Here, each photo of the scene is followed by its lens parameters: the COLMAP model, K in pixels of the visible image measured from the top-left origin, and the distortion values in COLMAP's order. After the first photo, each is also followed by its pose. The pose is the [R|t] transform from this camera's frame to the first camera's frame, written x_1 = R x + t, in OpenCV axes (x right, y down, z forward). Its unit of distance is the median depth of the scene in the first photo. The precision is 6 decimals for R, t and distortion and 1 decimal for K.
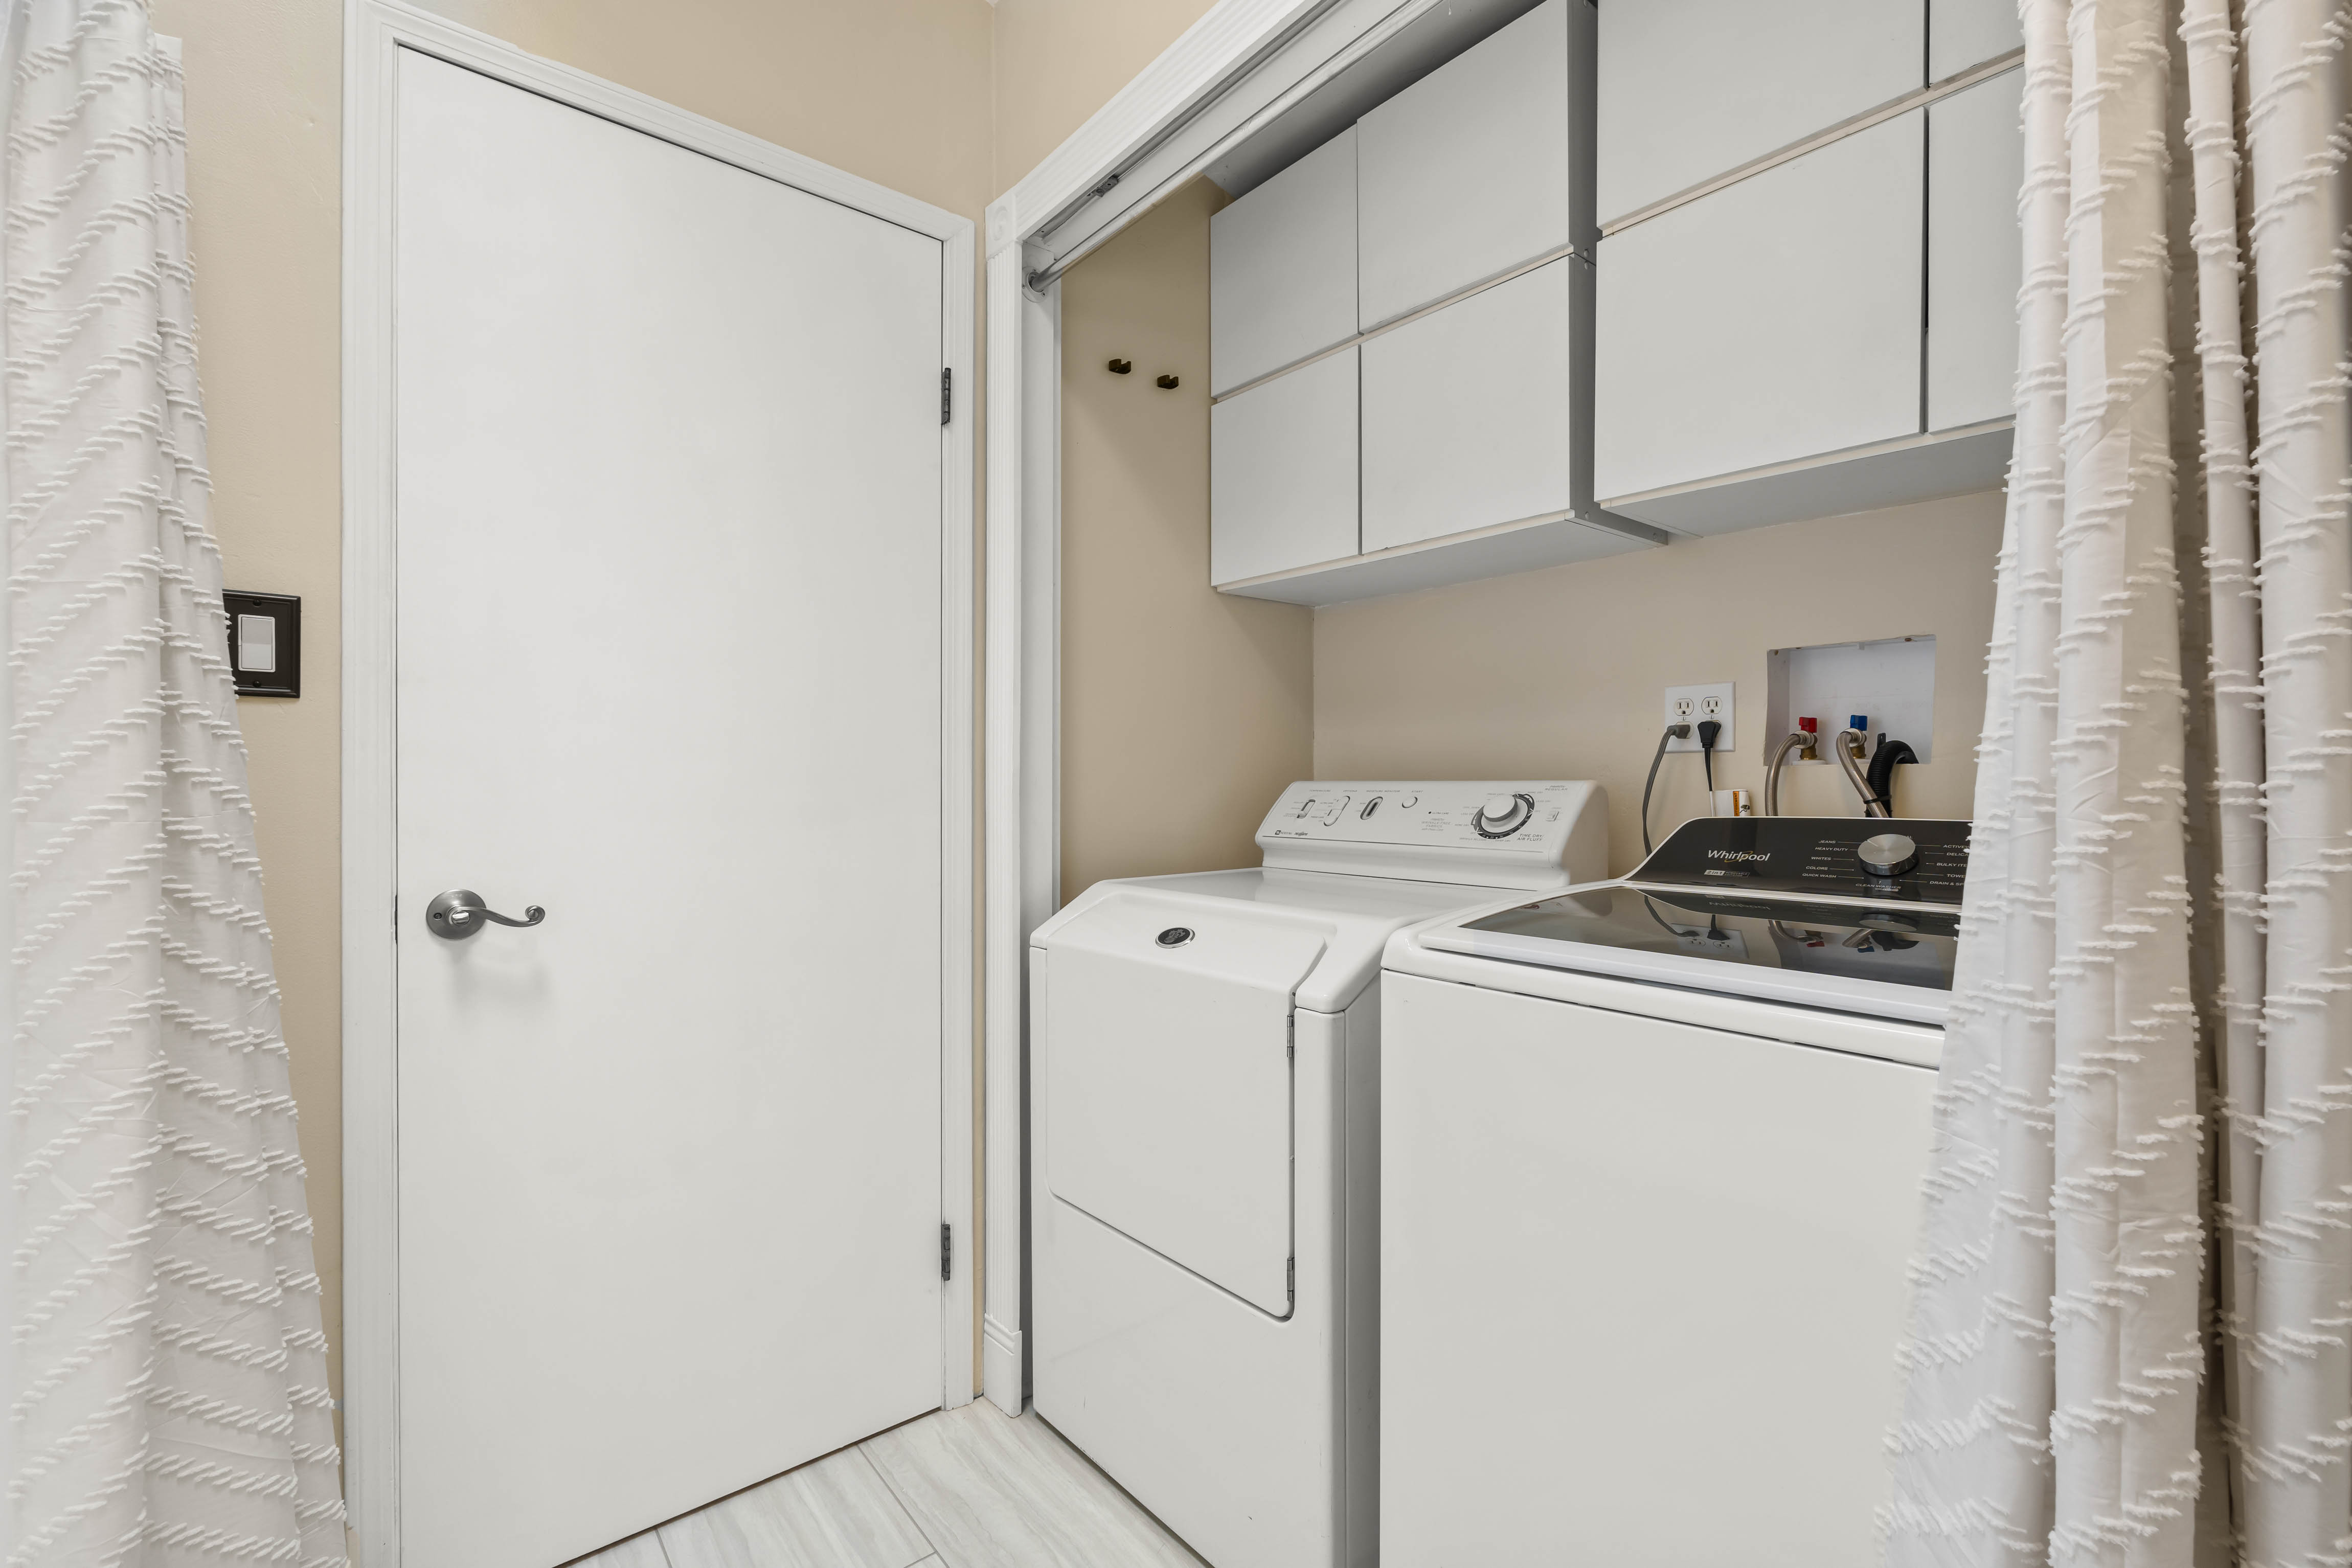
lens RADIAL K [[1031.0, 0, 1178.1], [0, 1031.0, 780.6], [0, 0, 1]] dist [0.004340, 0.000180]
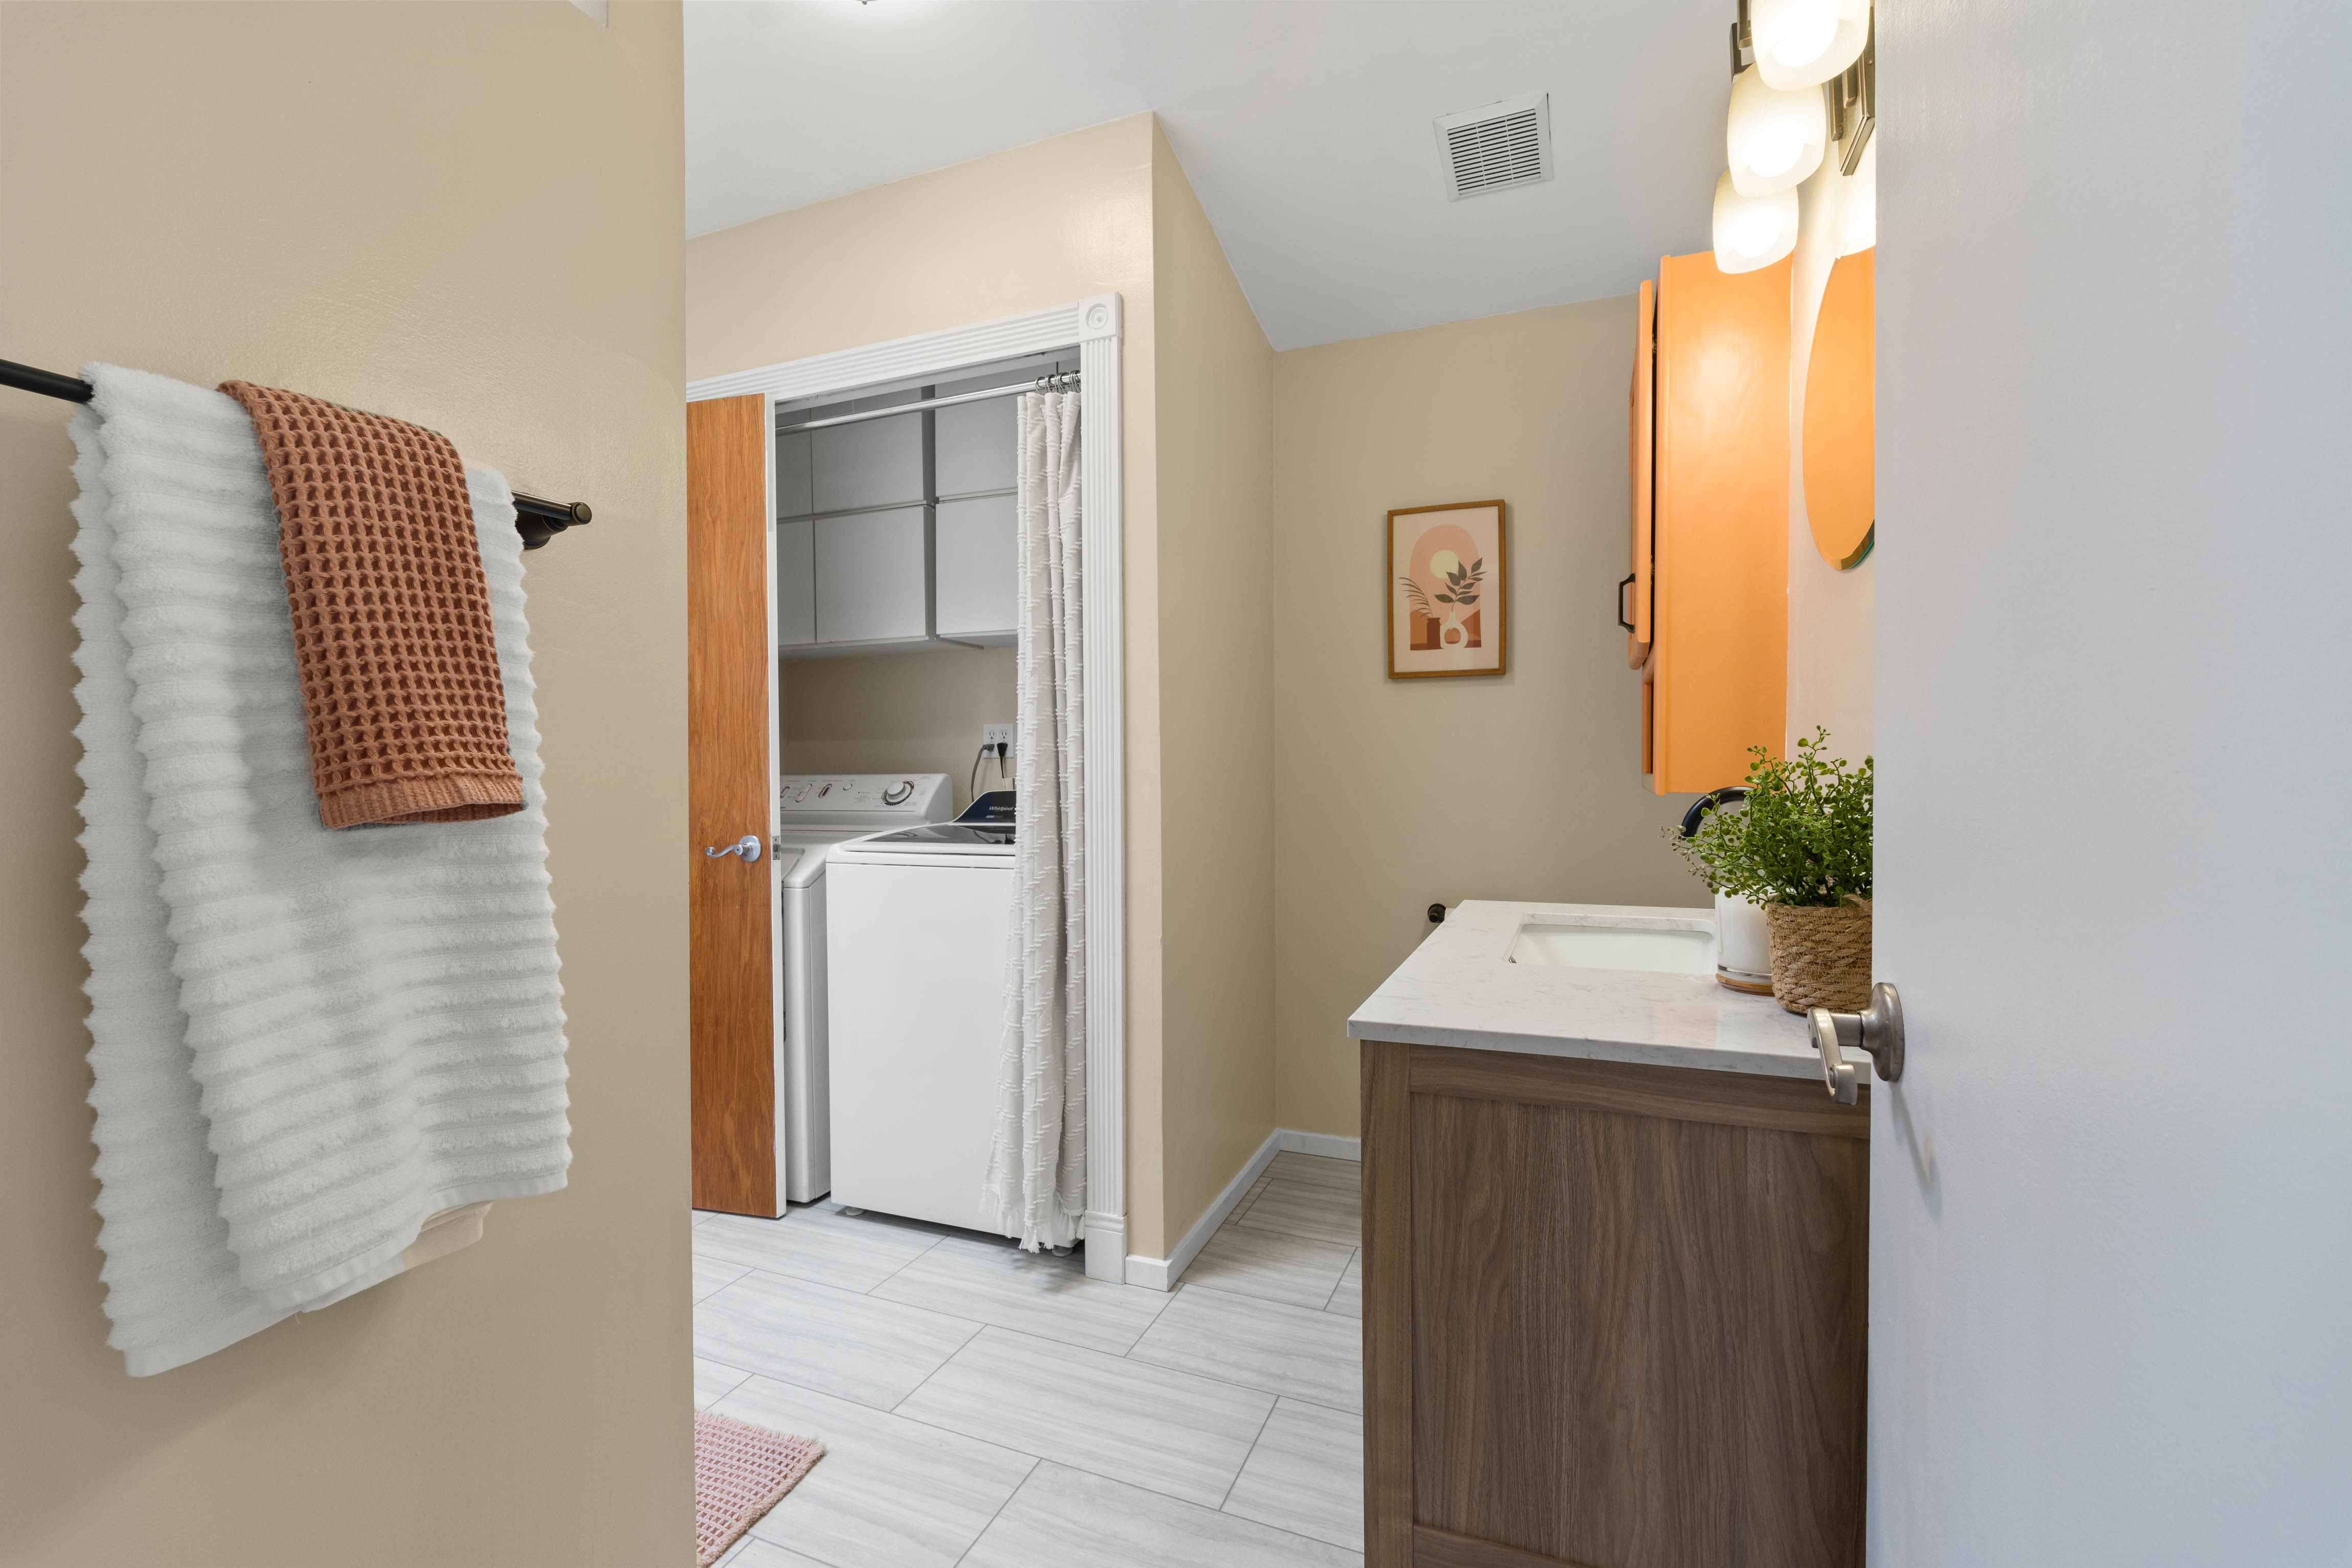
lens RADIAL K [[1031.0, 0, 1183.2], [0, 1031.0, 775.8], [0, 0, 1]] dist [0.004340, 0.000180]
pose [[0.880905, -0.019336, 0.472898, -0.119775], [0.013783, 0.999789, 0.015206, -0.019373], [-0.473093, -0.006877, 0.880986, -0.927198]]
